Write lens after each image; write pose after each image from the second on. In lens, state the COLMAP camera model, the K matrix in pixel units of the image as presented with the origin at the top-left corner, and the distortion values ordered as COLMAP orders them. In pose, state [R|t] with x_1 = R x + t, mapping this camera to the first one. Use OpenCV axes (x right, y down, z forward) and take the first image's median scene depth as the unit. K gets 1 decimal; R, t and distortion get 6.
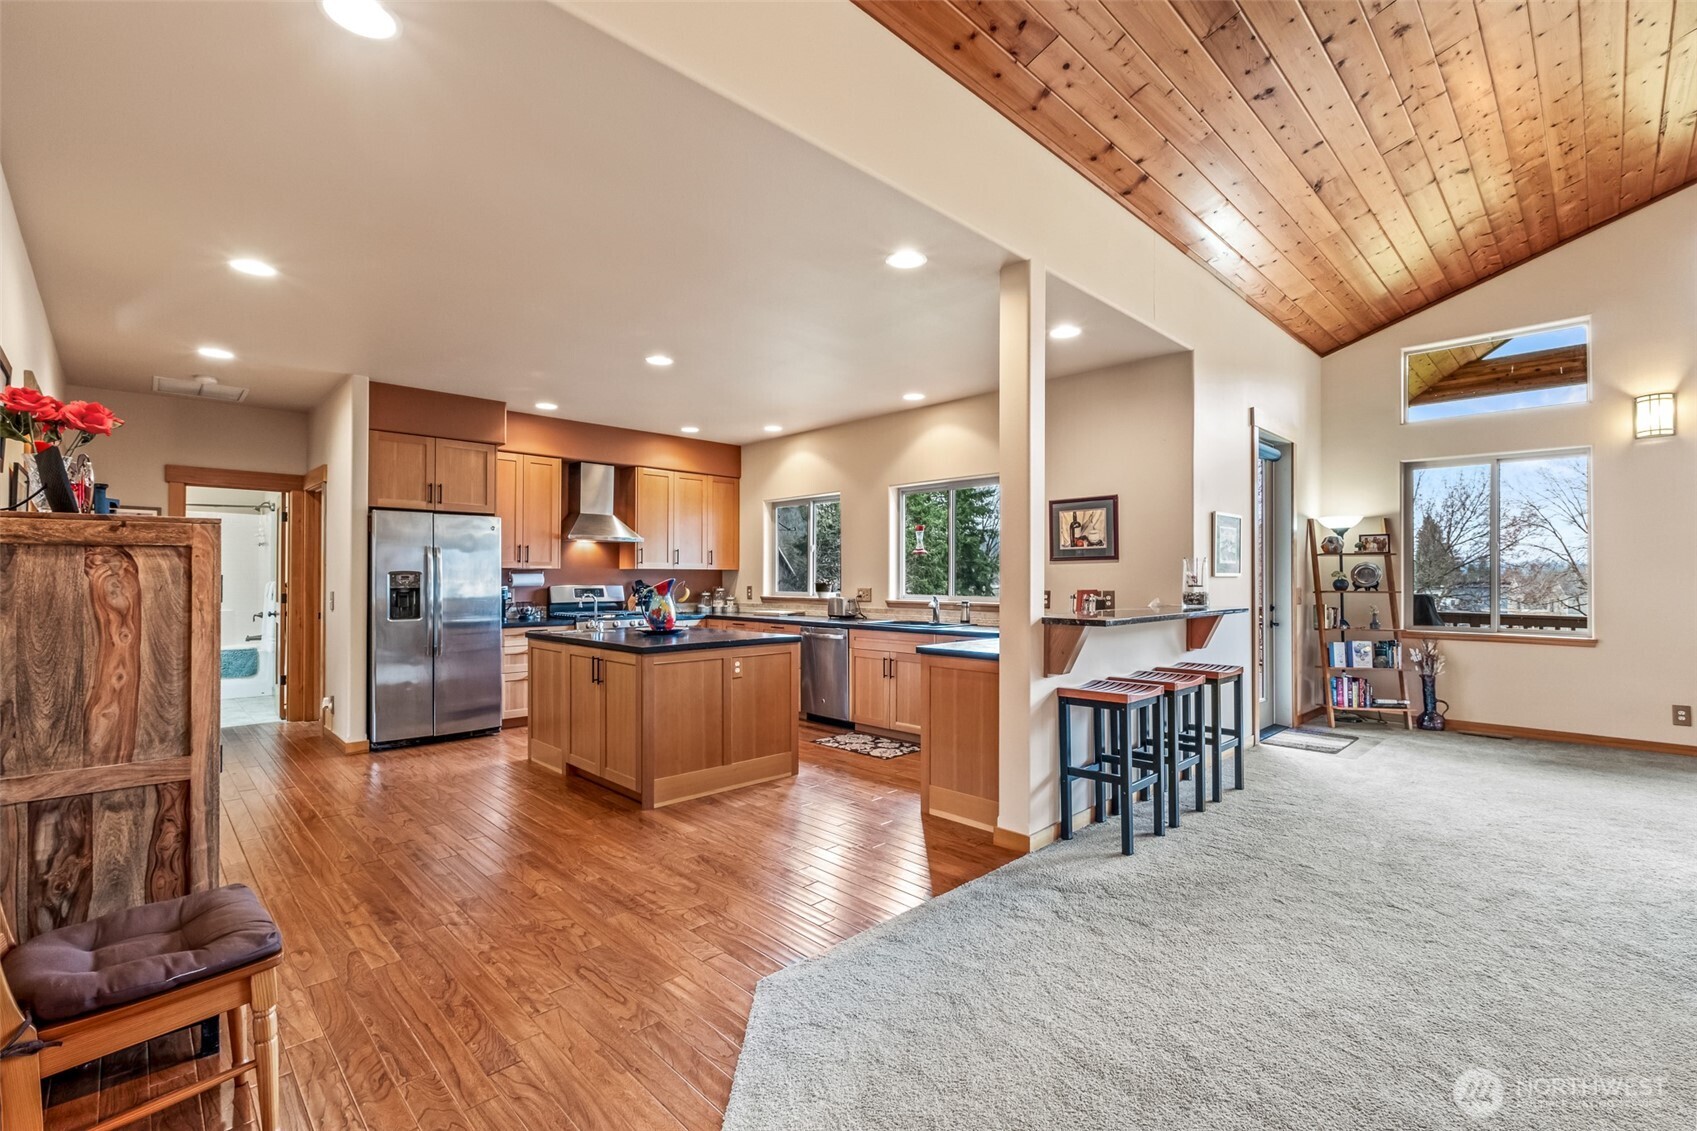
lens RADIAL K [[744.8, 0, 838.7], [0, 744.8, 574.8], [0, 0, 1]] dist [-0.007742, 0.001146]
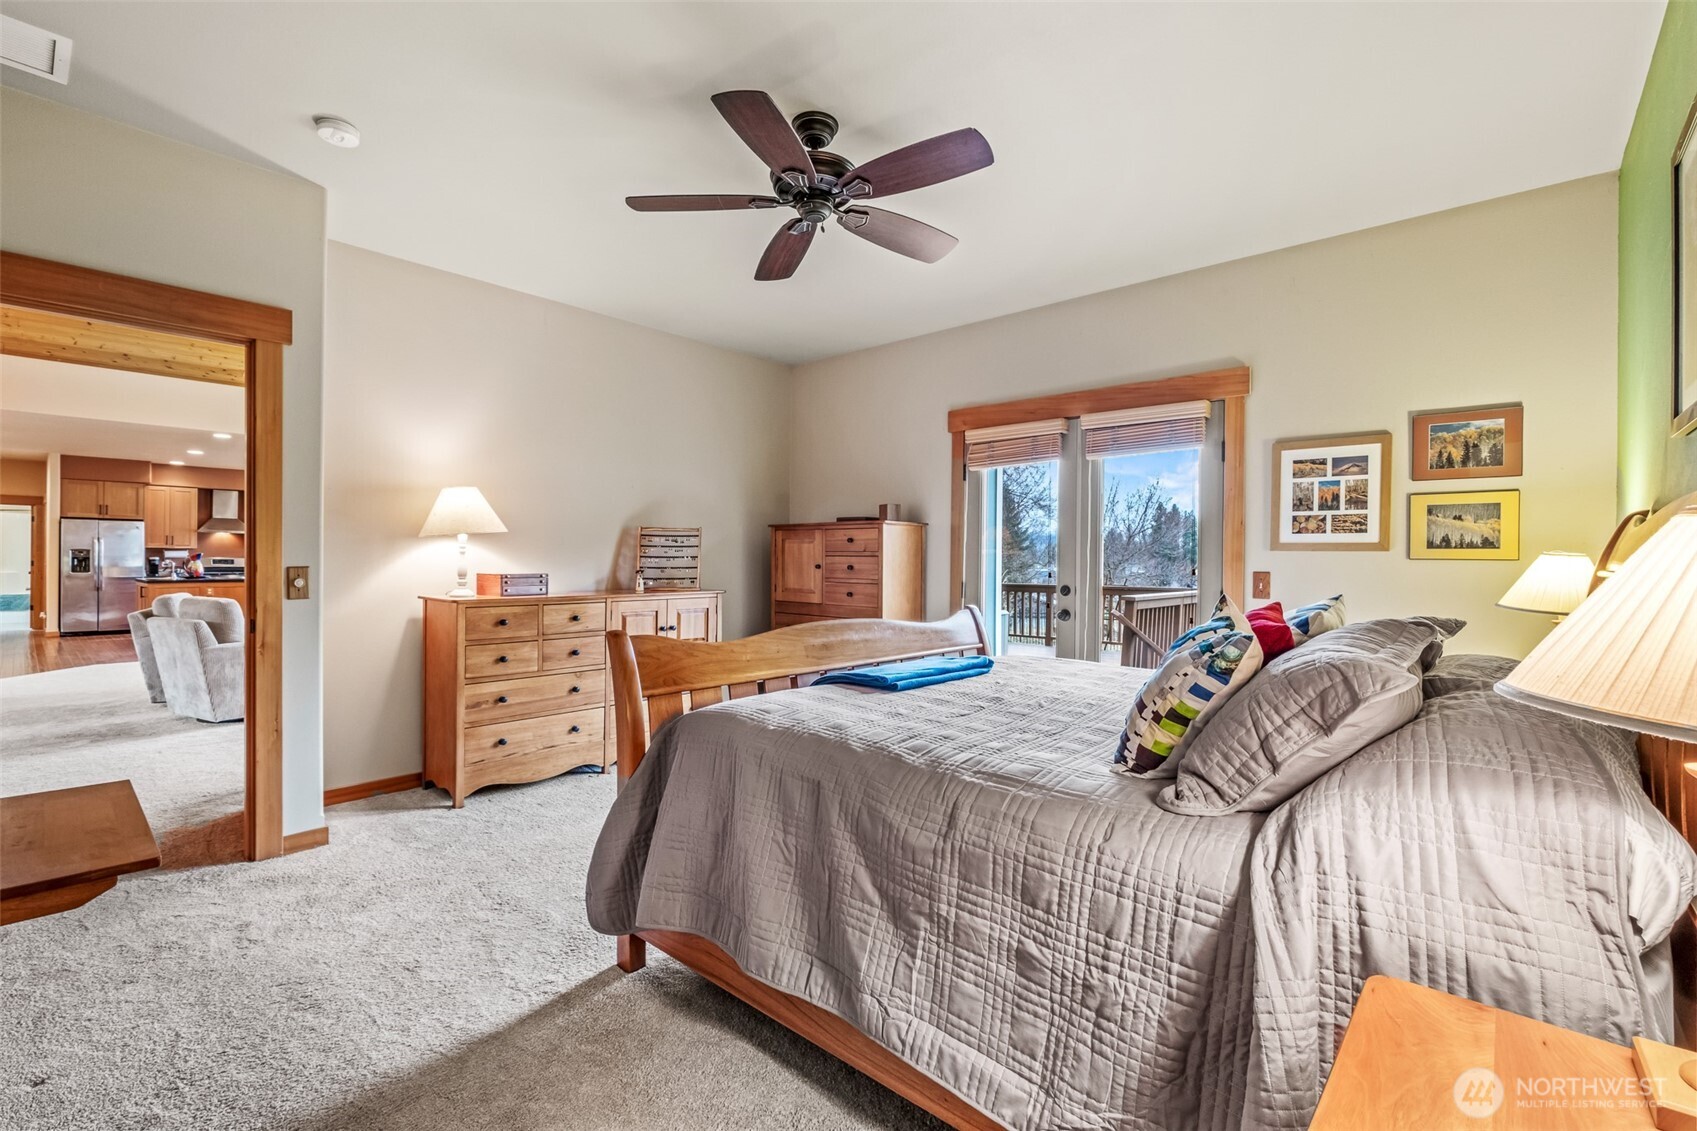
lens RADIAL K [[744.8, 0, 850.0], [0, 744.8, 565.6], [0, 0, 1]] dist [-0.007742, 0.001146]
pose [[0.996843, 0.003609, 0.079314, 1.363798], [-0.004476, 0.999932, 0.010755, 0.009161], [-0.079269, -0.011076, 0.996792, -1.191204]]
